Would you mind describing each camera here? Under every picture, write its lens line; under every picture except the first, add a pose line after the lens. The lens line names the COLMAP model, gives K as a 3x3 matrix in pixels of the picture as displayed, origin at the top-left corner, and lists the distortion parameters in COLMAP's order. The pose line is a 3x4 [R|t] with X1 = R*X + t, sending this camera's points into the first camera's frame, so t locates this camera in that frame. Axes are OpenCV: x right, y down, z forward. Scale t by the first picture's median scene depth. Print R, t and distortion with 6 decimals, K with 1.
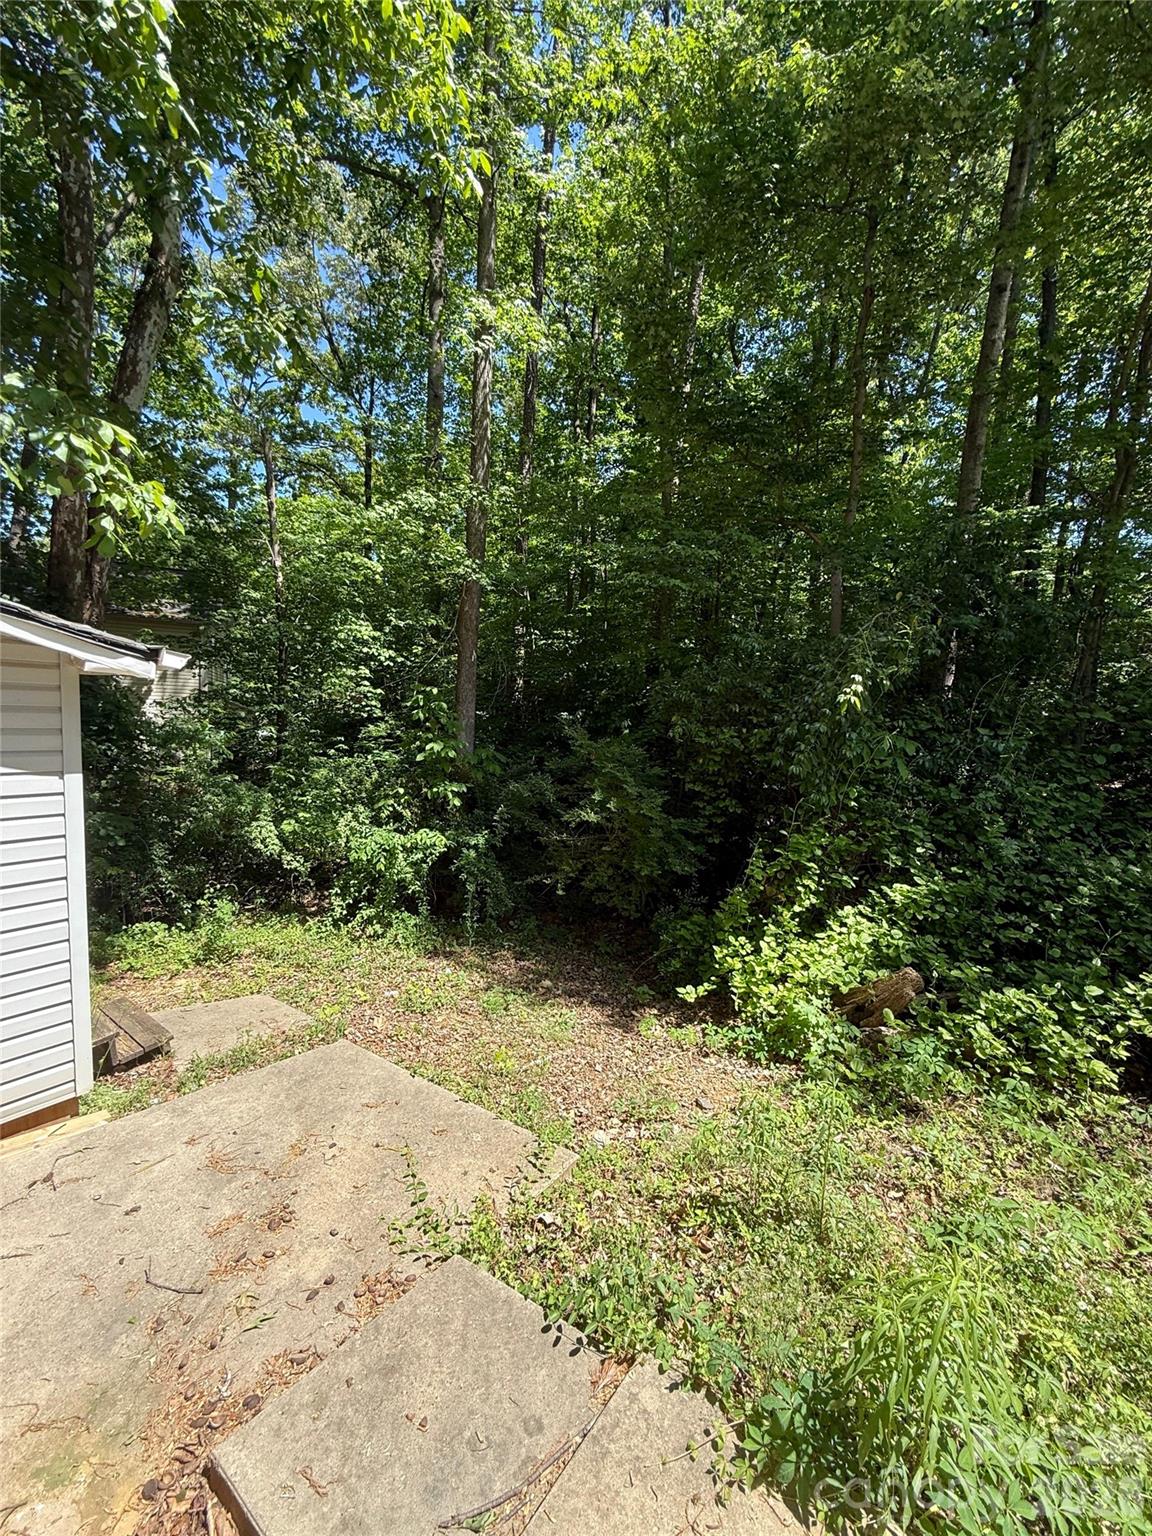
lens RADIAL K [[610.7, 0, 571.7], [0, 610.7, 768.5], [0, 0, 1]] dist [-0.004310, -0.000226]
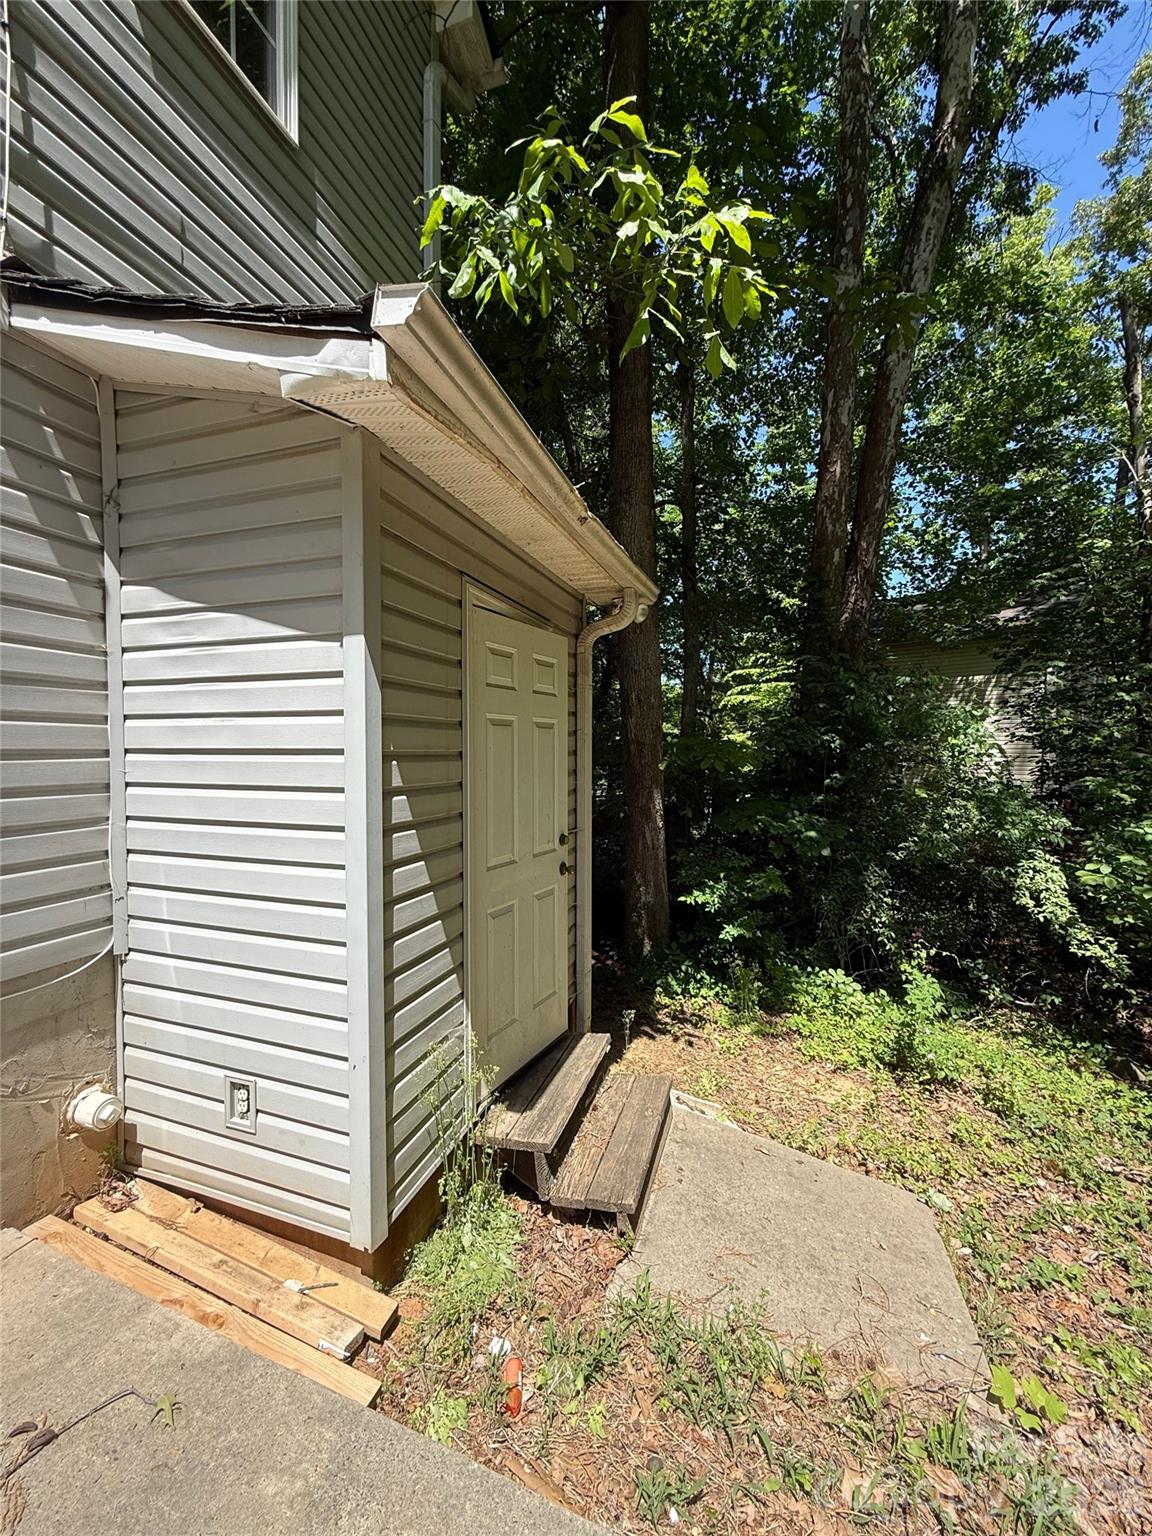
lens RADIAL K [[610.7, 0, 567.7], [0, 610.7, 770.0], [0, 0, 1]] dist [-0.004310, -0.000226]
pose [[0.306338, -0.010078, -0.951870, -0.099556], [-0.068556, 0.997114, -0.032620, 0.052268], [0.949451, 0.075249, 0.304763, 0.409448]]
